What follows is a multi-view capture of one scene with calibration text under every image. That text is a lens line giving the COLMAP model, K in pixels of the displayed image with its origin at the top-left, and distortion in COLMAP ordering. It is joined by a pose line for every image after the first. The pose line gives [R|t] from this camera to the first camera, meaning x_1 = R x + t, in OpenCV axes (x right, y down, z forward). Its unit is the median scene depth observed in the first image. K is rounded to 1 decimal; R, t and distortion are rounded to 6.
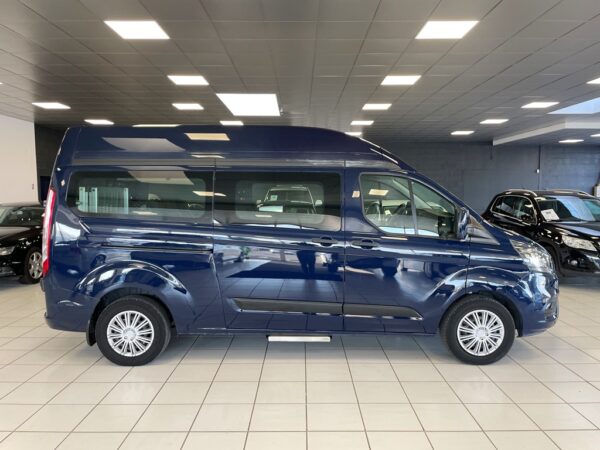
lens RADIAL K [[464.3, 0, 300.0], [0, 464.3, 225.0], [0, 0, 1]] dist [0.009629, 0.000106]
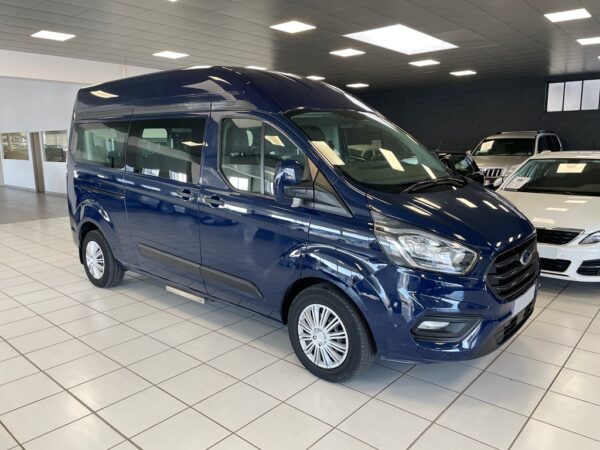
lens RADIAL K [[464.3, 0, 300.0], [0, 464.3, 225.0], [0, 0, 1]] dist [0.009629, 0.000106]
pose [[0.756149, 0.110218, -0.645051, 0.807454], [-0.043026, 0.991955, 0.119056, -0.023441], [0.652984, -0.062270, 0.754808, 0.445455]]
